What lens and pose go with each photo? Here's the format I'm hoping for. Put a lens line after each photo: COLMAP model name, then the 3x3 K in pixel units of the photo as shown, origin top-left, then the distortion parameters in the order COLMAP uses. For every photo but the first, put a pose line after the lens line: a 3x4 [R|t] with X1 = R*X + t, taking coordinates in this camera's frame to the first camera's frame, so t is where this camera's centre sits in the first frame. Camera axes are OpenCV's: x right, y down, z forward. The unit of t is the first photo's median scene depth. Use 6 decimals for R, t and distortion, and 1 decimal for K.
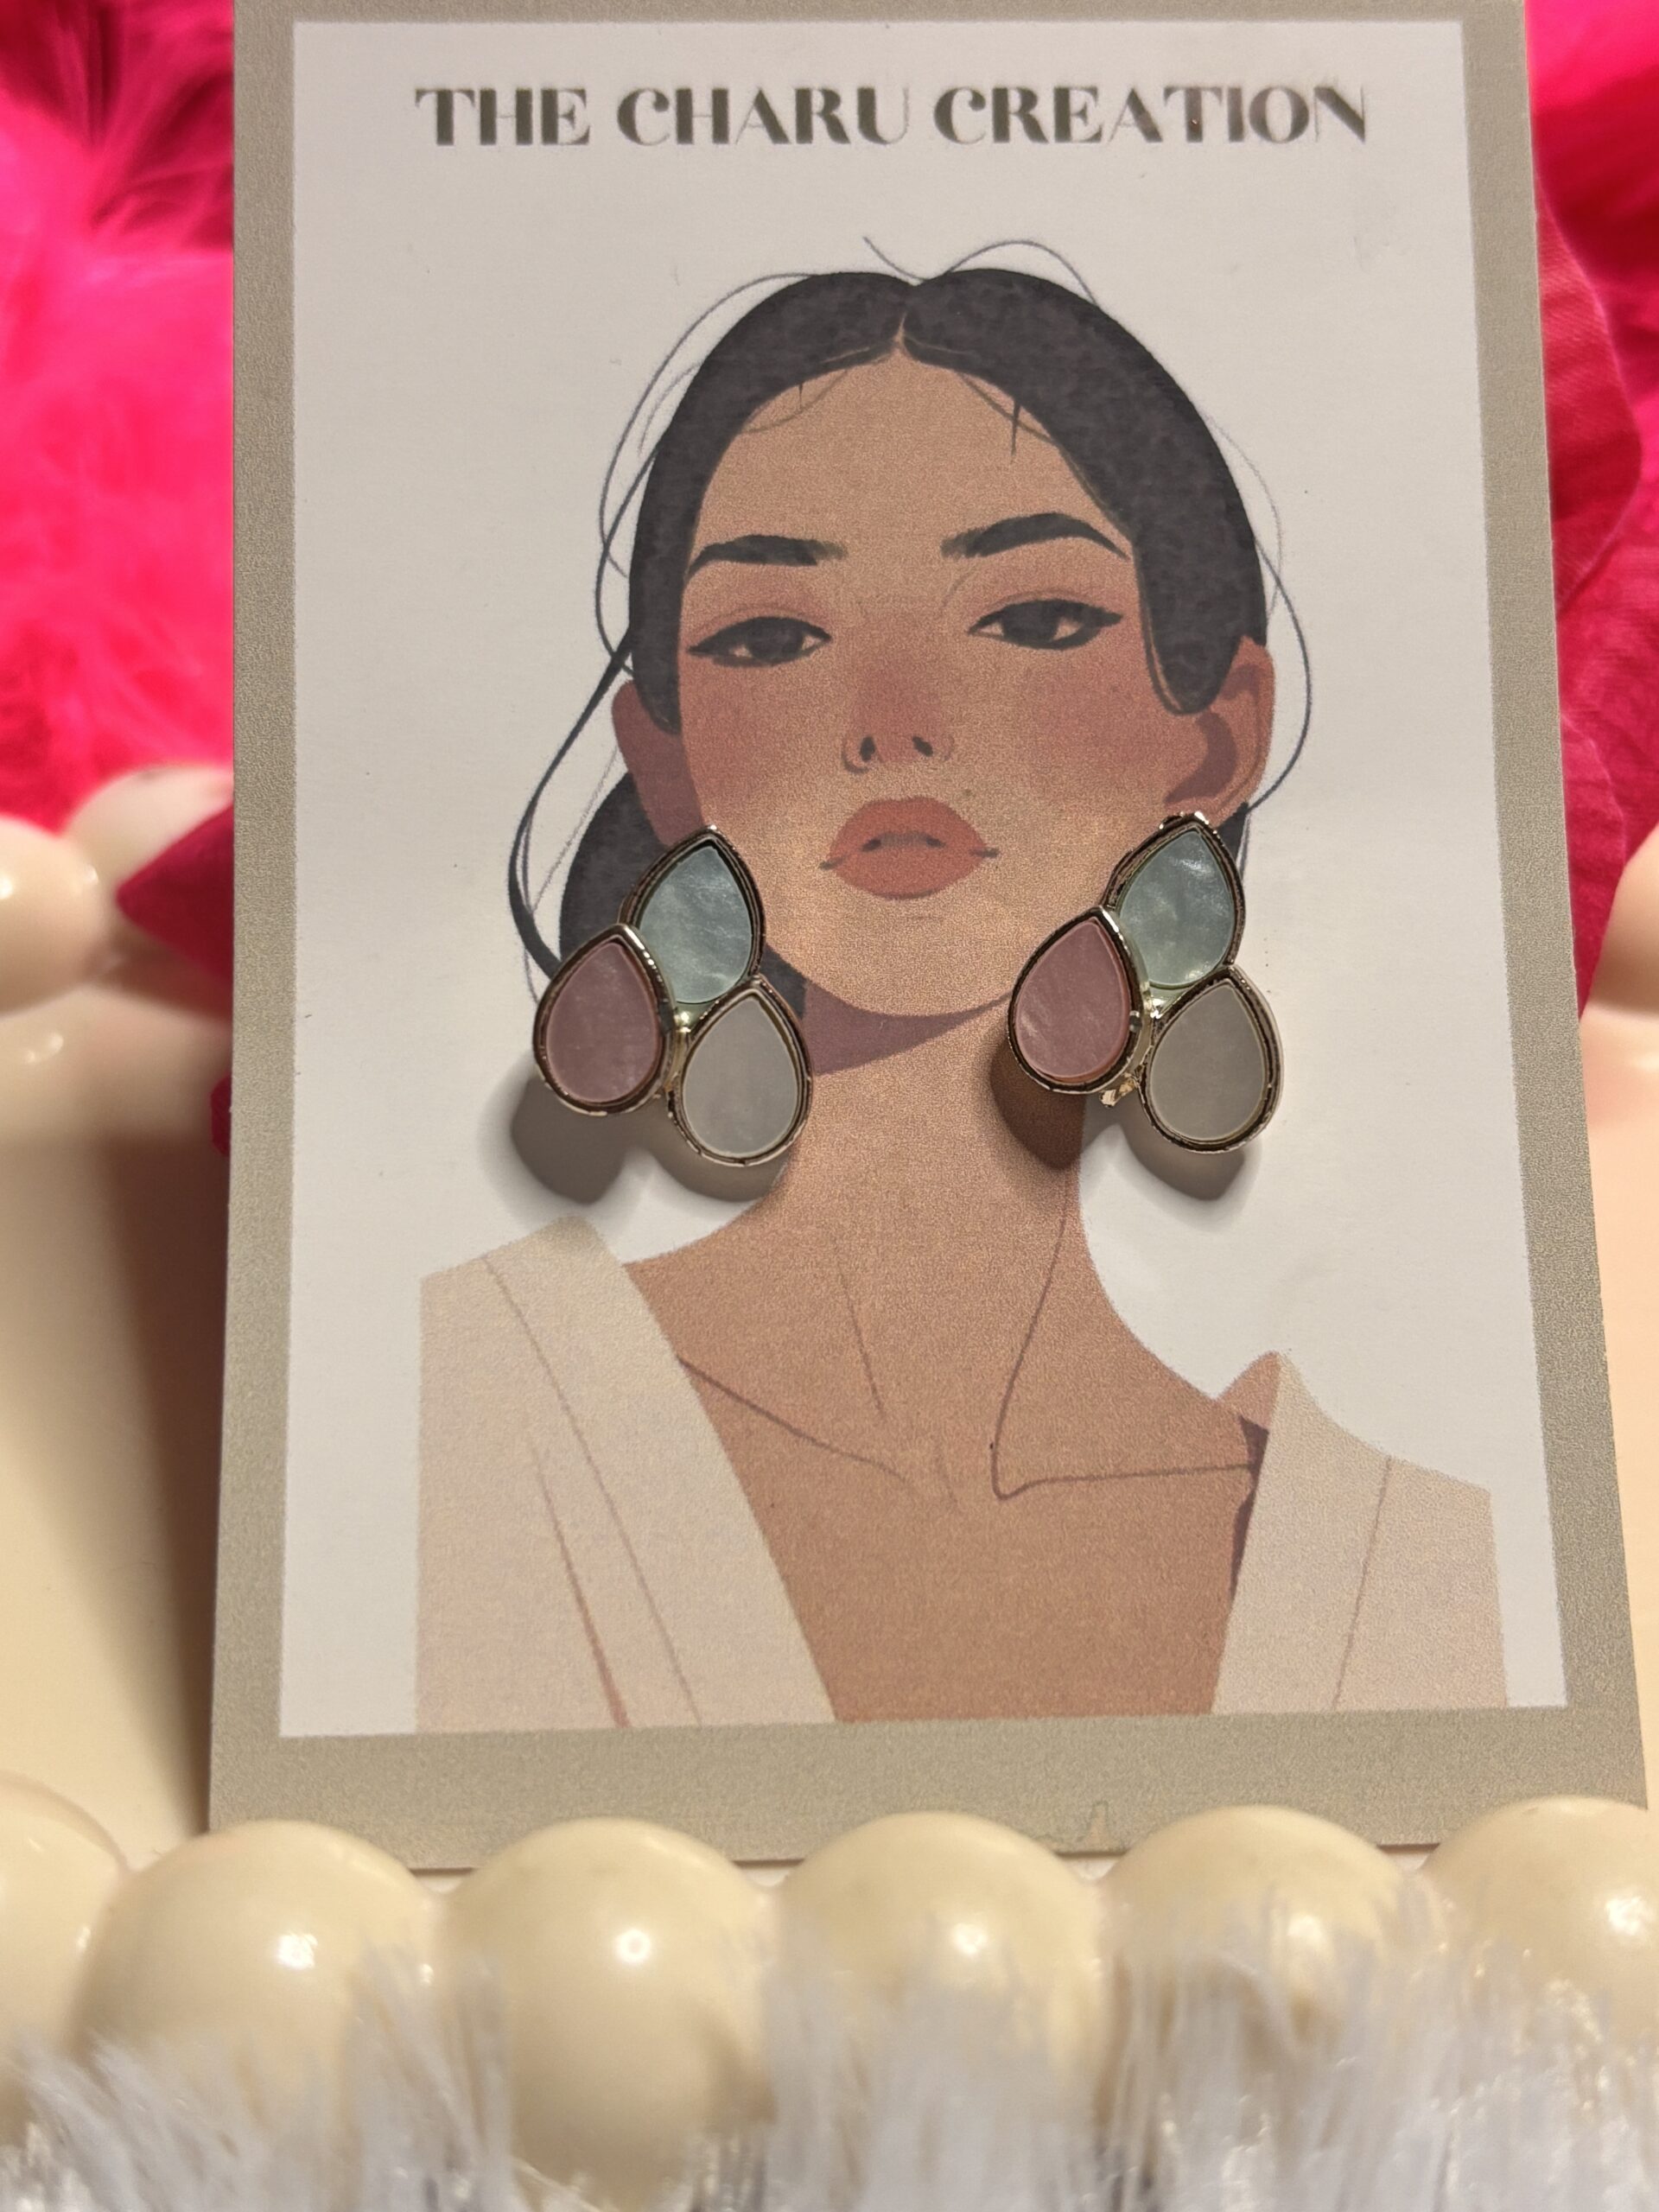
lens RADIAL K [[3376.4, 0, 825.0], [0, 3376.4, 1120.3], [0, 0, 1]] dist [0.055554, 0.000000]
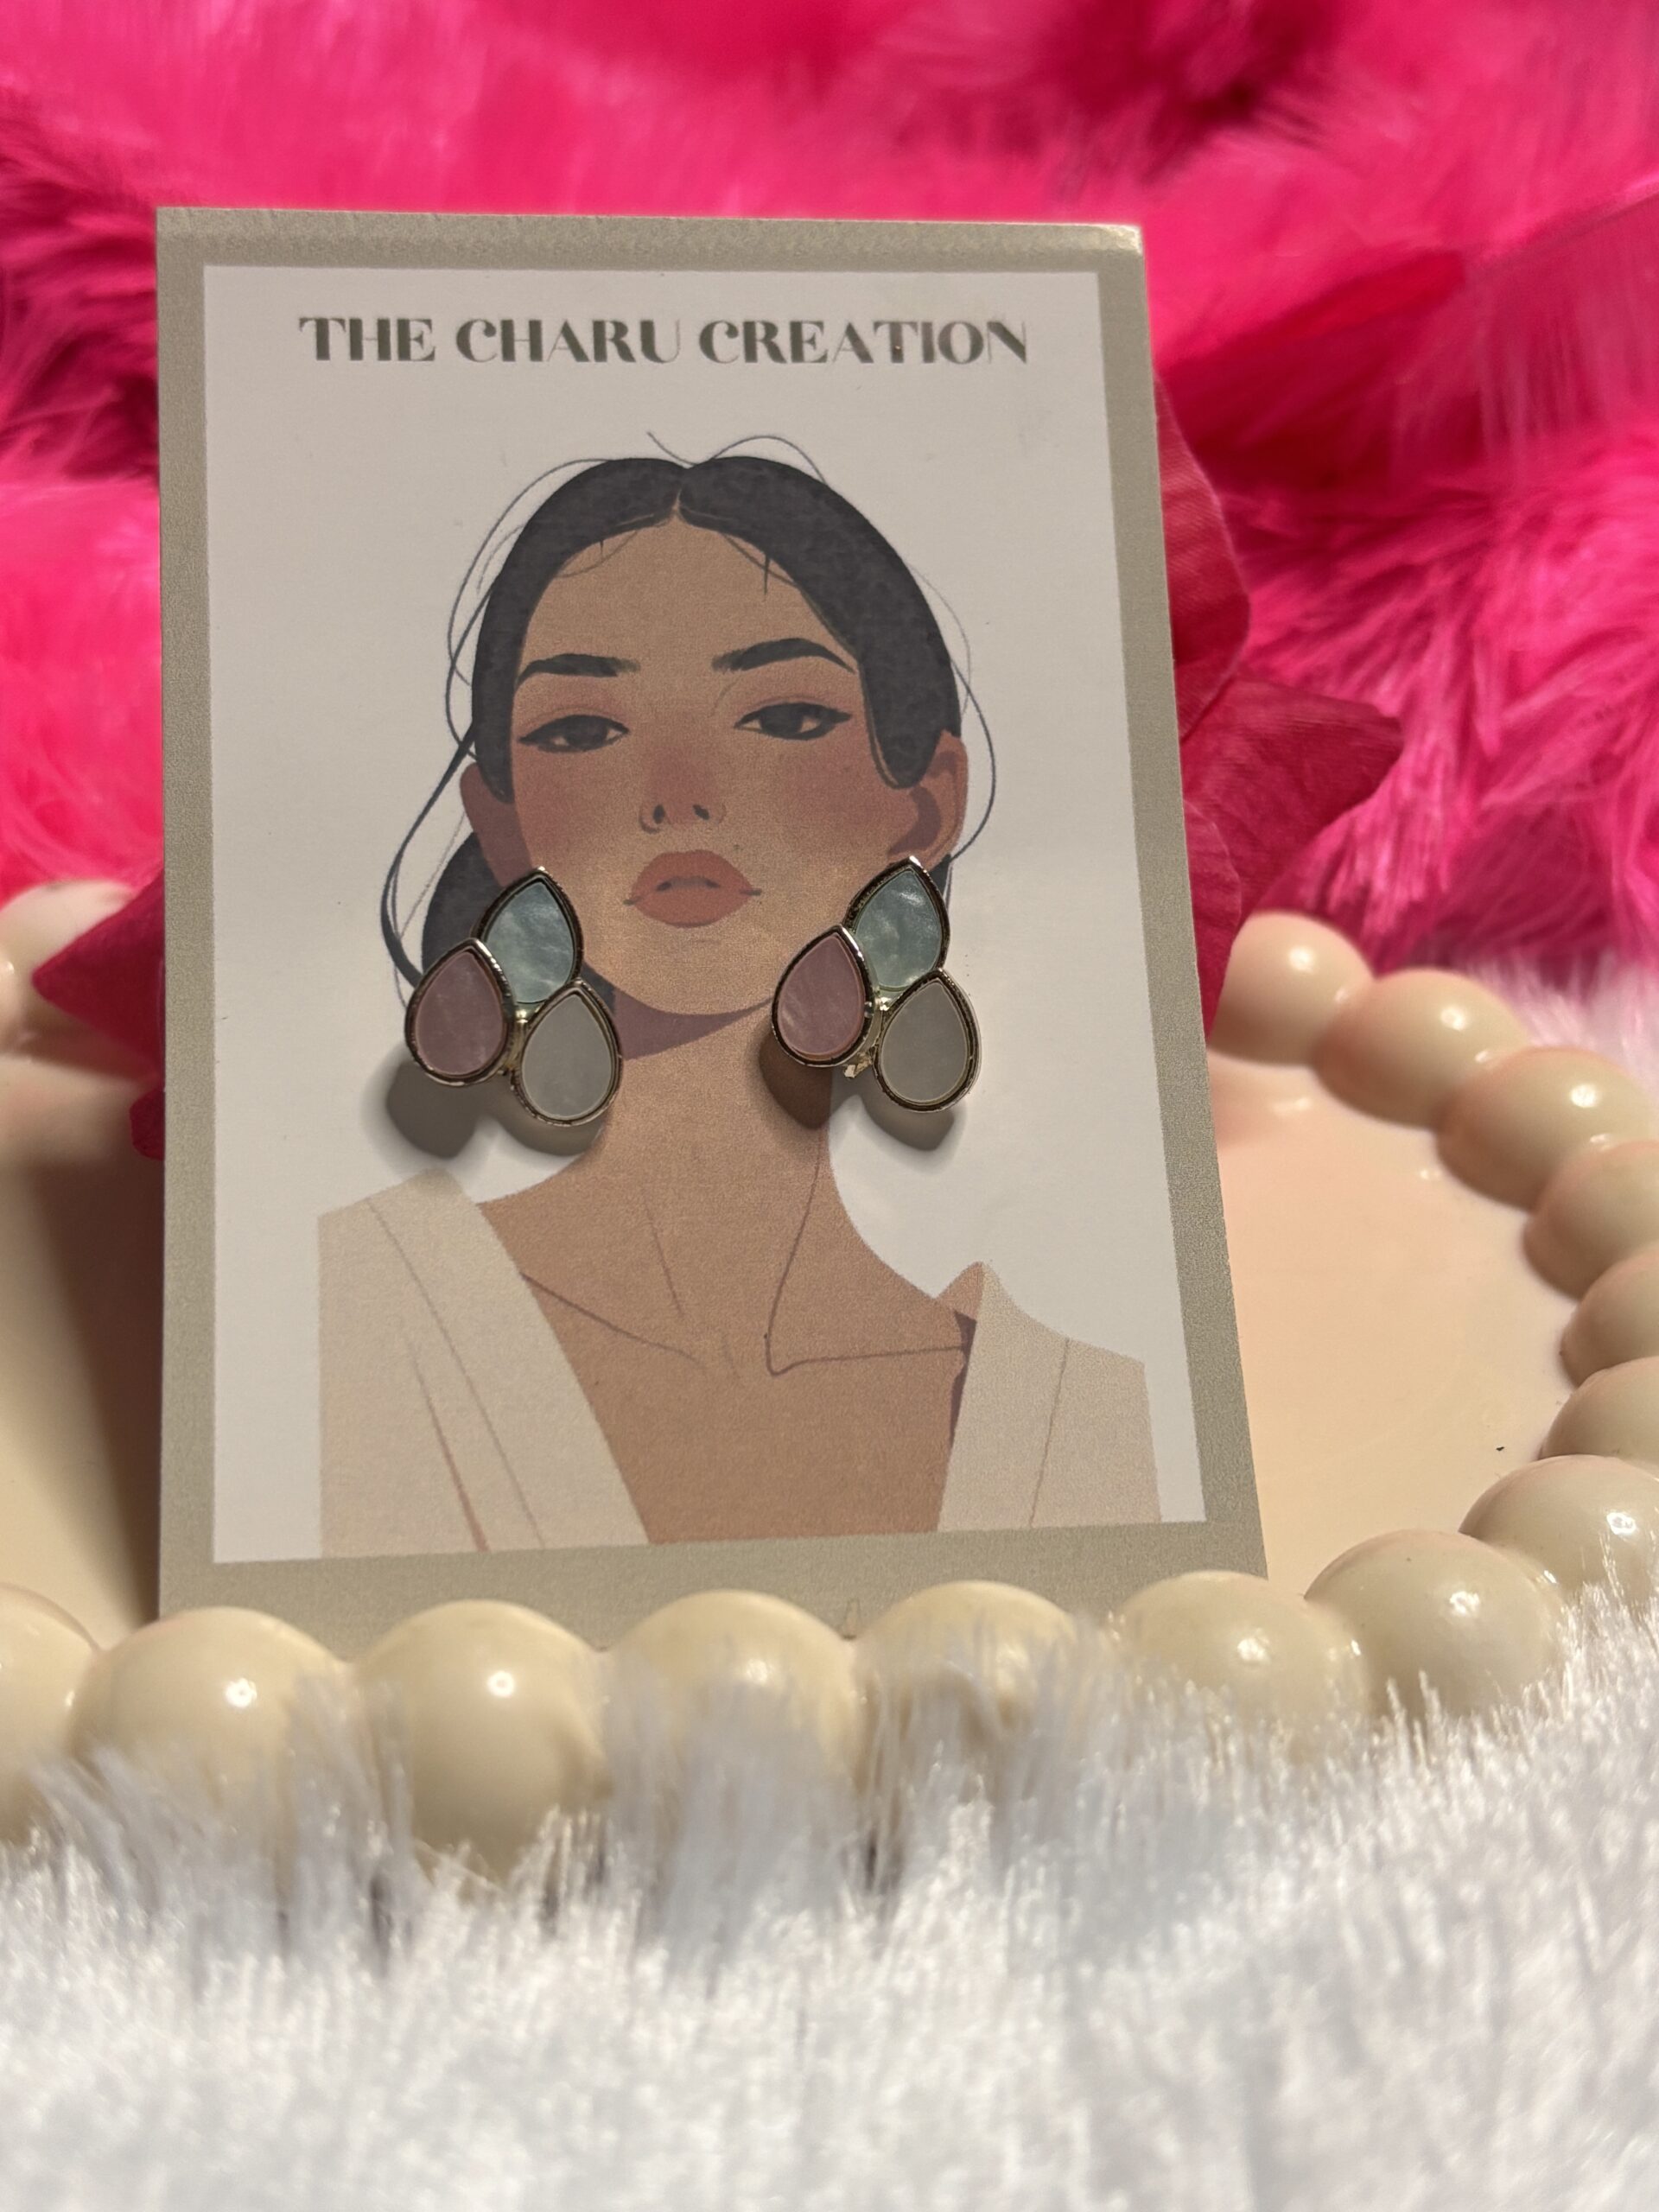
lens RADIAL K [[3376.4, 0, 901.7], [0, 3376.4, 1156.3], [0, 0, 1]] dist [0.055554, 0.000000]
pose [[0.995116, -0.015185, 0.097542, -0.023729], [0.023494, 0.996137, -0.084613, 0.136705], [-0.095880, 0.086491, 0.991628, -0.294018]]
